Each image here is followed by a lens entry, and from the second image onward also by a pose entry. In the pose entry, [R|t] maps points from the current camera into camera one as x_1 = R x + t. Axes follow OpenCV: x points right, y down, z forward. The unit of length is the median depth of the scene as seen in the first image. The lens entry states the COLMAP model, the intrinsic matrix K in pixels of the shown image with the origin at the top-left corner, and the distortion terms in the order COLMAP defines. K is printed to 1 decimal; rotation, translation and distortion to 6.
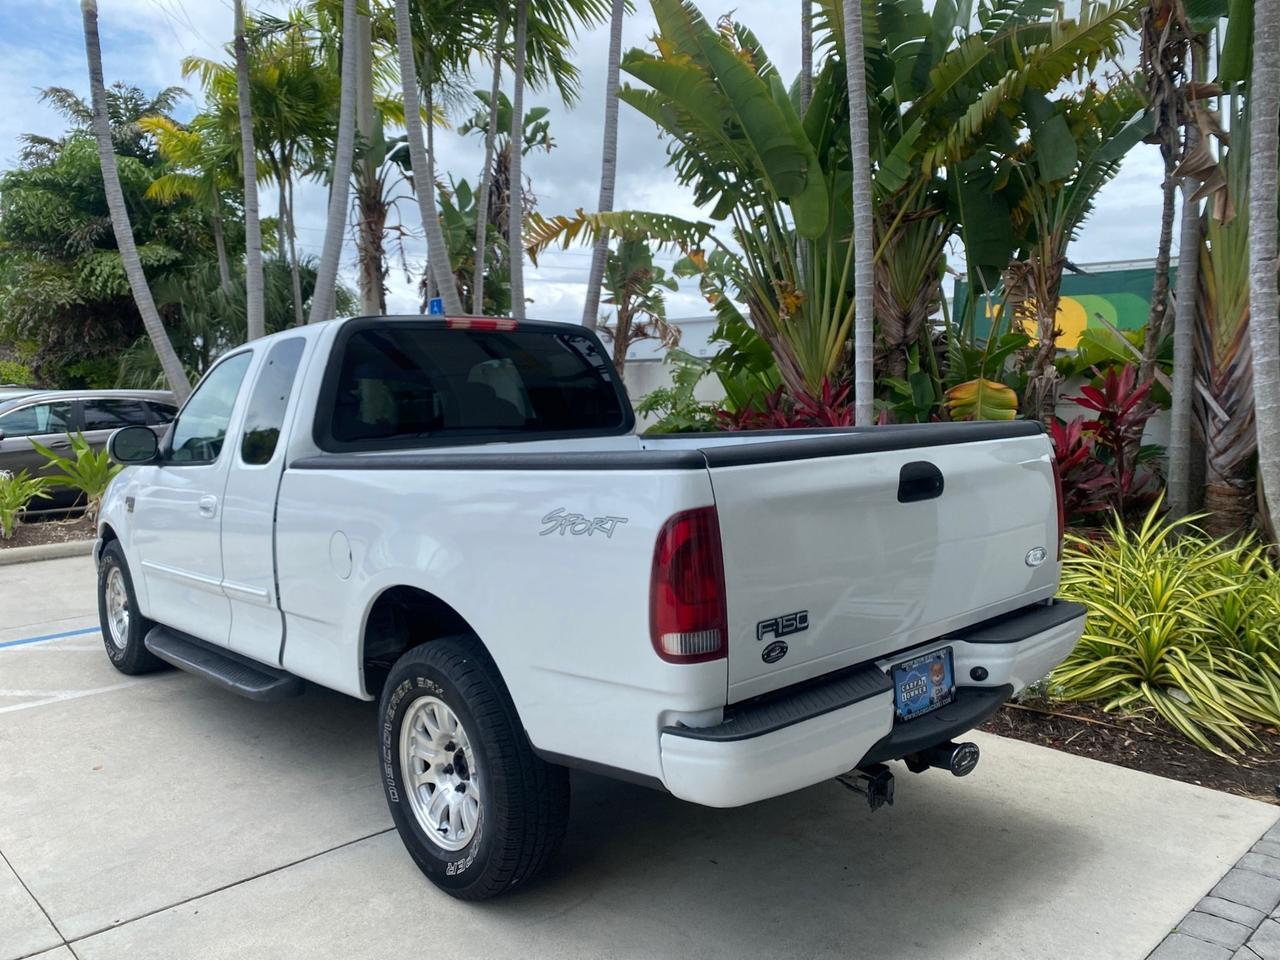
lens RADIAL K [[985.7, 0, 643.2], [0, 985.7, 482.5], [0, 0, 1]] dist [0.027289, -0.027844]
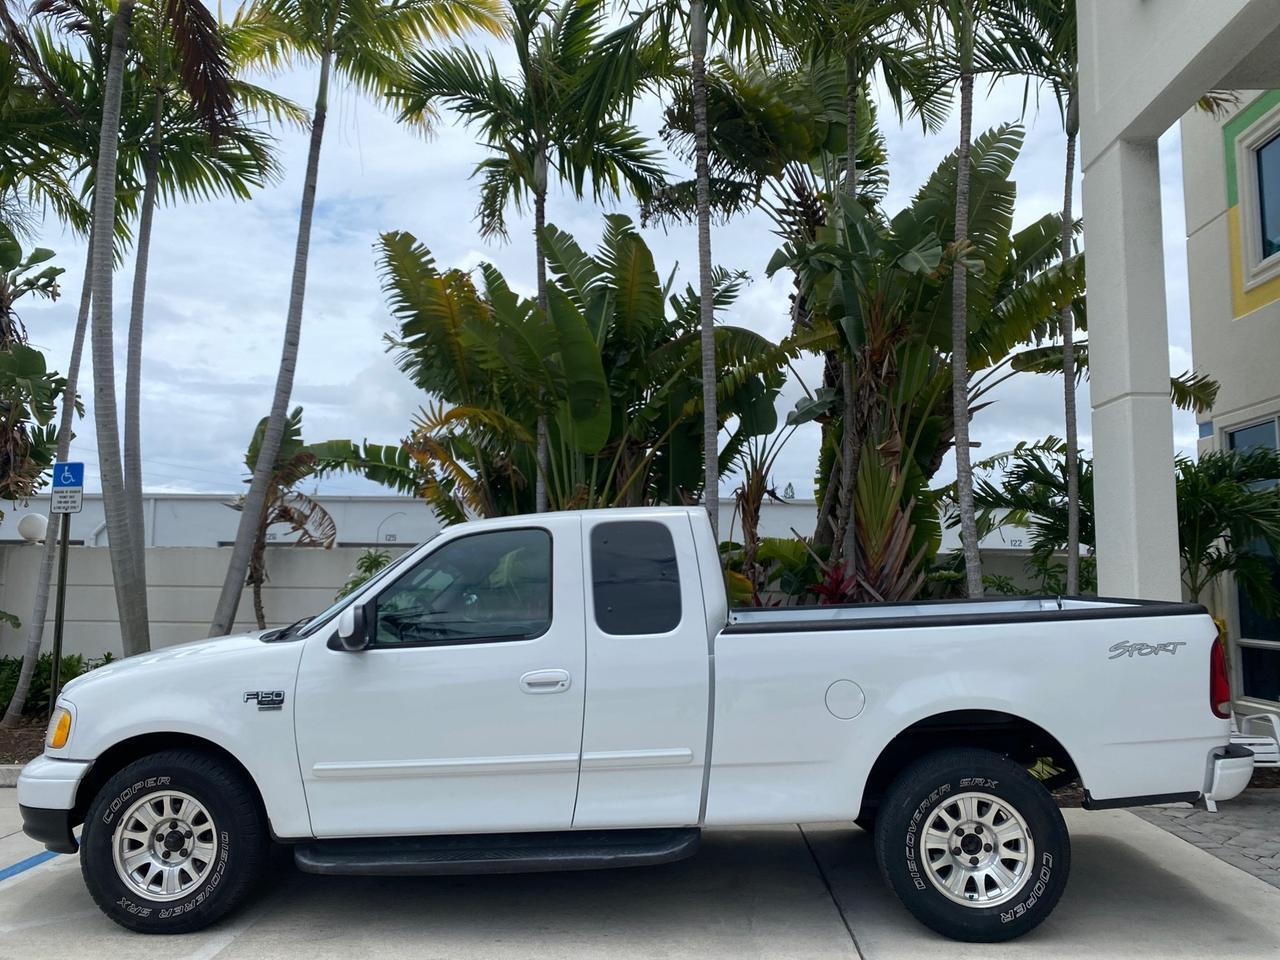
lens RADIAL K [[985.7, 0, 642.9], [0, 985.7, 480.3], [0, 0, 1]] dist [0.027289, -0.027844]
pose [[0.710380, 0.084521, 0.698725, -1.137306], [0.055812, 0.982872, -0.175635, 0.004602], [-0.701602, 0.163765, 0.693496, 0.214108]]
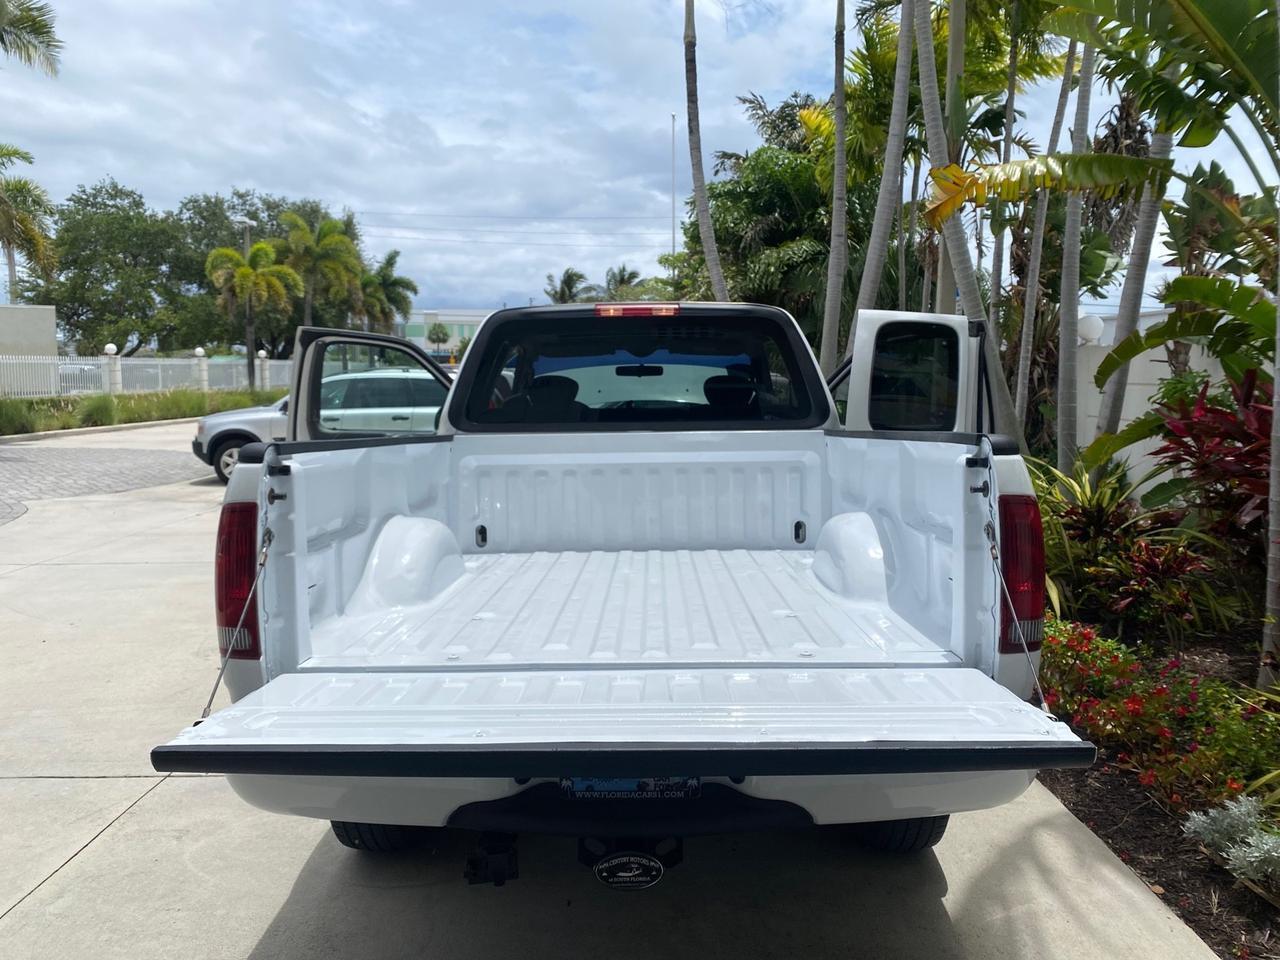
lens RADIAL K [[985.7, 0, 645.1], [0, 985.7, 490.5], [0, 0, 1]] dist [0.027289, -0.027844]
pose [[0.734246, 0.088804, -0.673051, 0.549894], [-0.069589, 0.996031, 0.055503, -0.038176], [0.675308, 0.006084, 0.737511, 0.293896]]
